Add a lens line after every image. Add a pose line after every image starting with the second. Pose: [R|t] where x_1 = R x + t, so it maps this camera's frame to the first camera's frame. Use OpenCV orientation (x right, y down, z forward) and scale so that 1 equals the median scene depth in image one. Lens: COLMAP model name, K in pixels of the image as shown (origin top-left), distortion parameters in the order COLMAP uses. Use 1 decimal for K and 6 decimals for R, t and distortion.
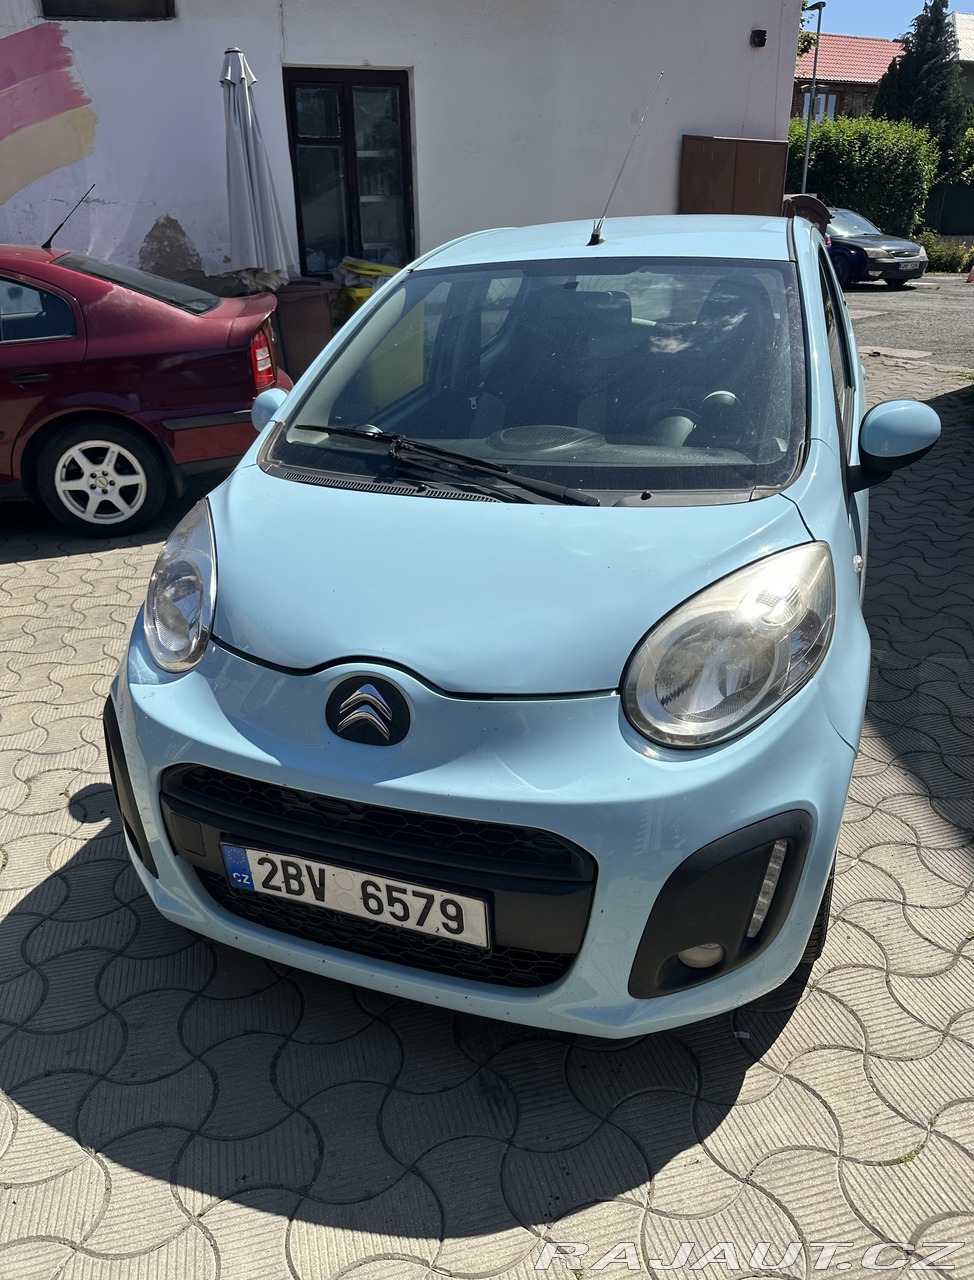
lens RADIAL K [[925.1, 0, 487.0], [0, 925.1, 640.0], [0, 0, 1]] dist [0.005887, -0.003922]
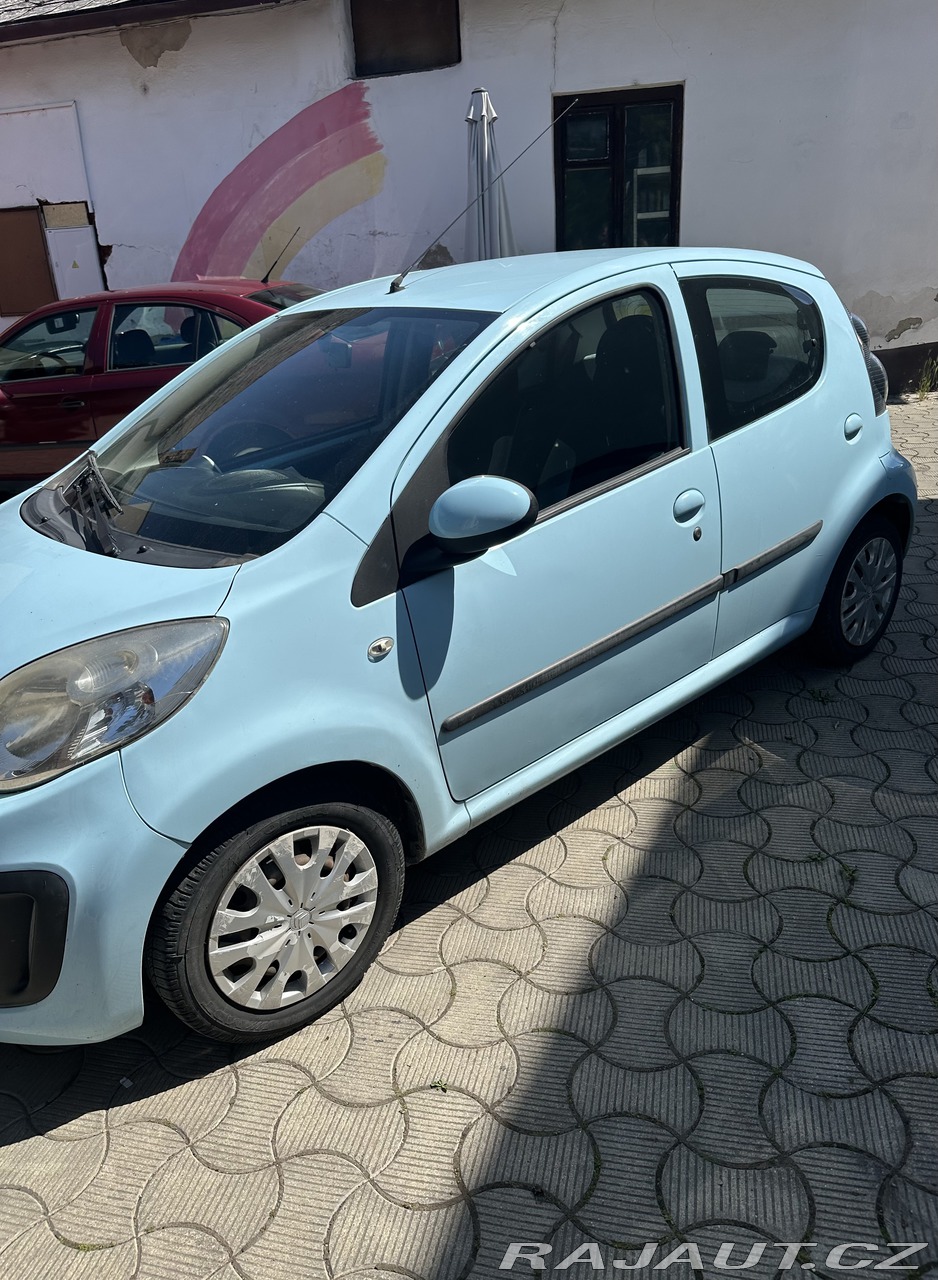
lens RADIAL K [[910.9, 0, 469.0], [0, 910.9, 640.0], [0, 0, 1]] dist [-0.000899, -0.000076]
pose [[0.884234, 0.152808, -0.441338, 0.258628], [-0.152131, 0.987661, 0.037167, -0.040540], [0.441572, 0.034276, 0.896571, 0.064622]]
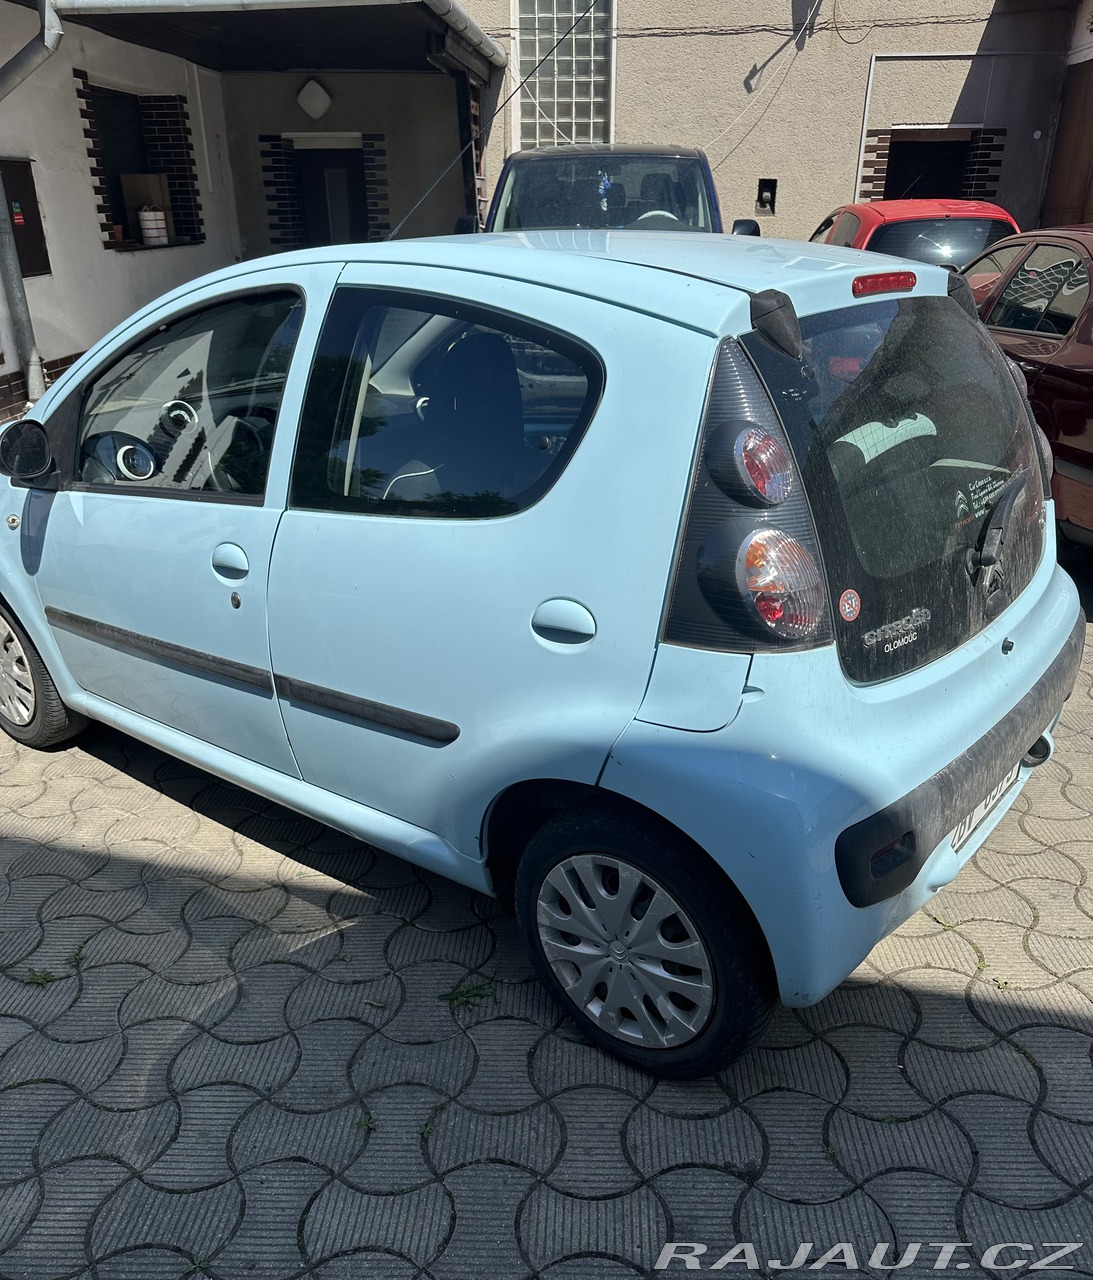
lens RADIAL K [[1054.6, 0, 546.5], [0, 1054.6, 640.0], [0, 0, 1]] dist [-0.007288, -0.004110]
pose [[-0.292964, 0.376171, -0.879015, 0.456370], [-0.379302, 0.798190, 0.467999, -0.273605], [0.877669, 0.470519, -0.091158, 0.549910]]
